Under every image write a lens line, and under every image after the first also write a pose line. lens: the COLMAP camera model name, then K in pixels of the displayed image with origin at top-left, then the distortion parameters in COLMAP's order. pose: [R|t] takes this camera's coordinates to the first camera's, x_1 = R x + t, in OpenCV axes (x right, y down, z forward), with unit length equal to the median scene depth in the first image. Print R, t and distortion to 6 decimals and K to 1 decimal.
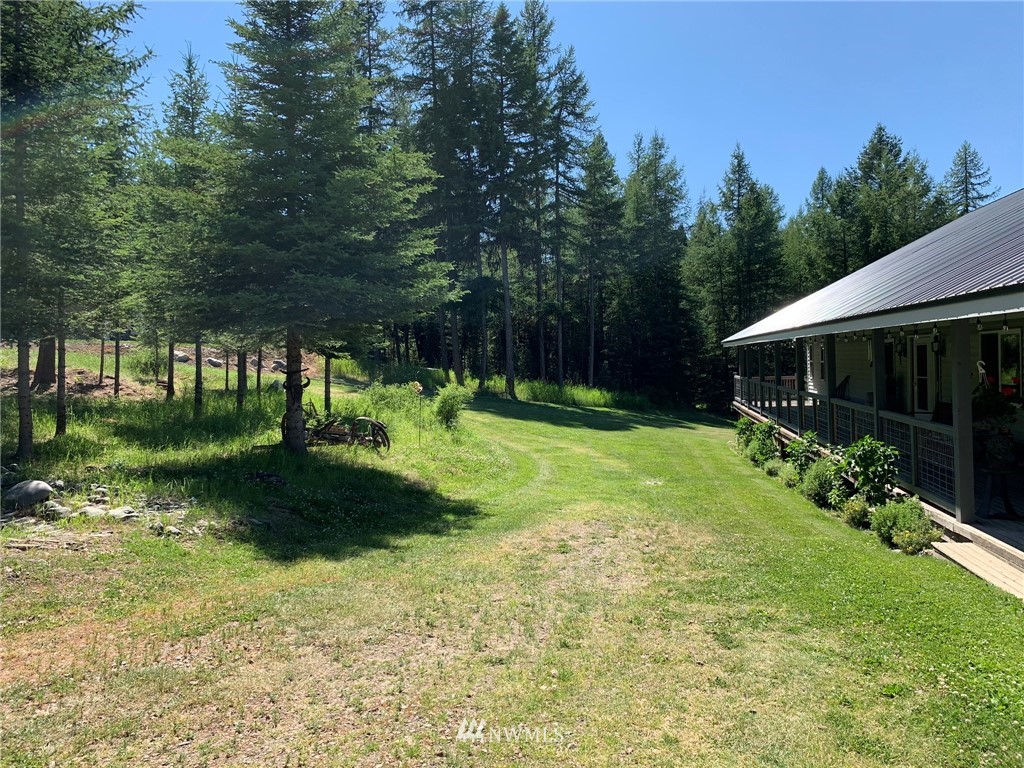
lens RADIAL K [[780.1, 0, 515.6], [0, 780.1, 366.4], [0, 0, 1]] dist [0.051288, -0.088429]
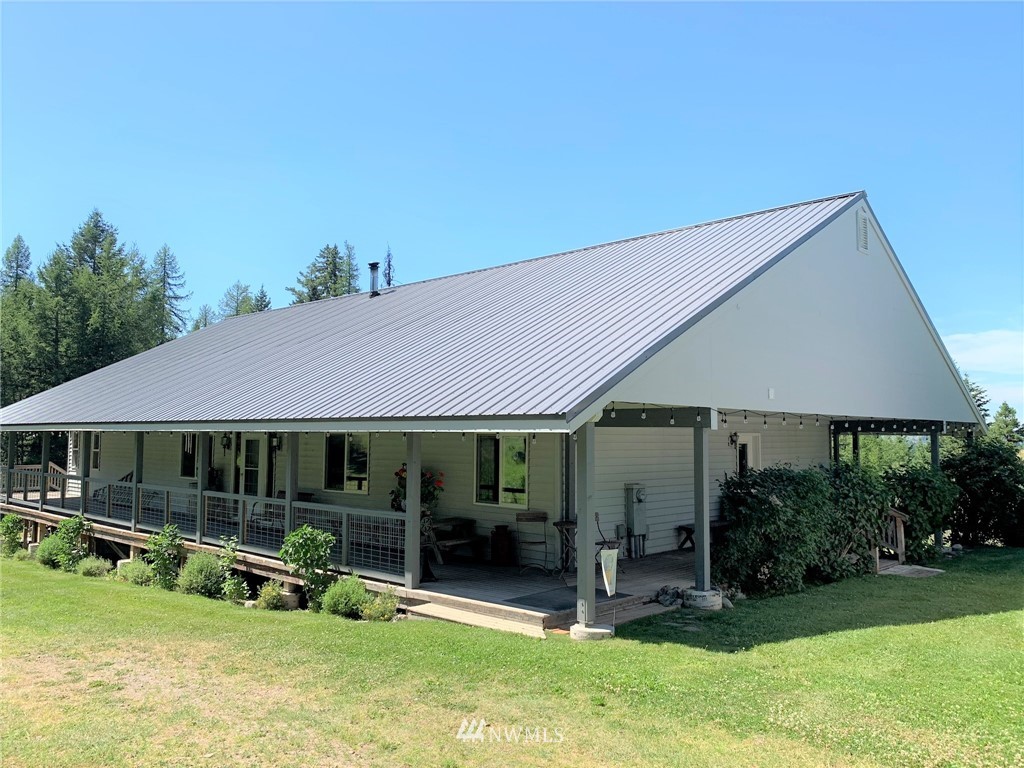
lens RADIAL K [[780.1, 0, 515.6], [0, 780.1, 366.4], [0, 0, 1]] dist [0.051288, -0.088429]
pose [[0.543289, 0.100884, 0.833463, -0.153709], [-0.011465, 0.993553, -0.112788, -0.006618], [-0.839468, 0.051721, 0.540943, 0.053705]]
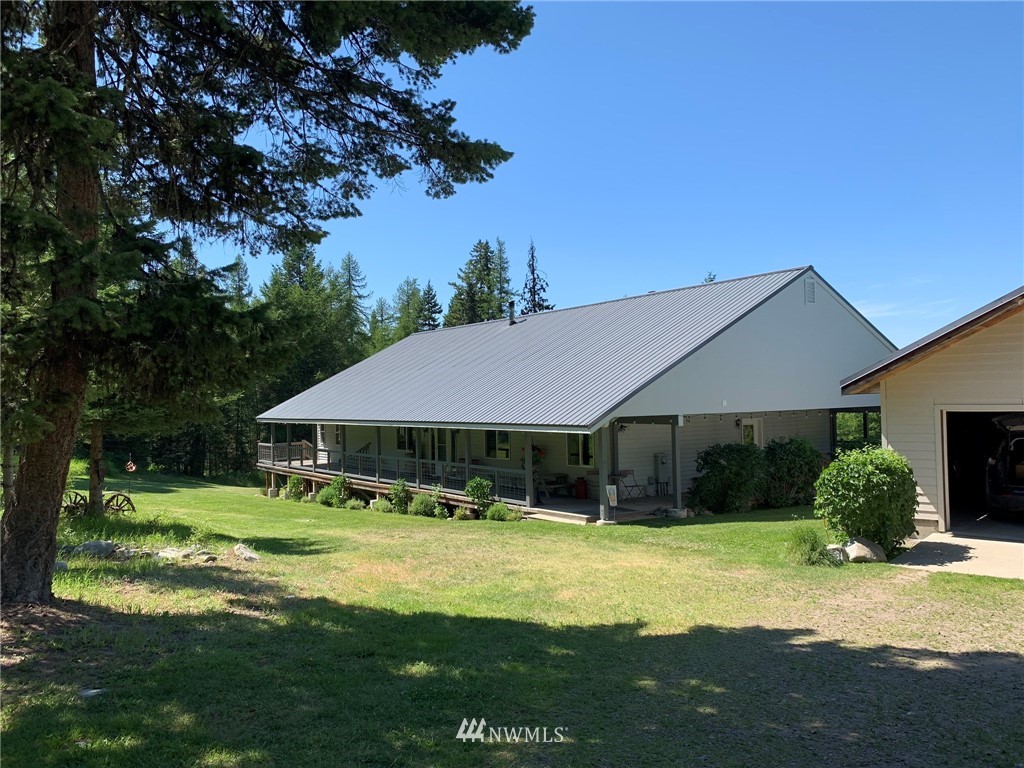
lens RADIAL K [[780.1, 0, 515.6], [0, 780.1, 366.4], [0, 0, 1]] dist [0.051288, -0.088429]
pose [[0.699499, 0.040595, 0.713480, -0.451144], [0.009745, 0.997751, -0.066323, -0.031865], [-0.714567, 0.053345, 0.697530, -0.263568]]
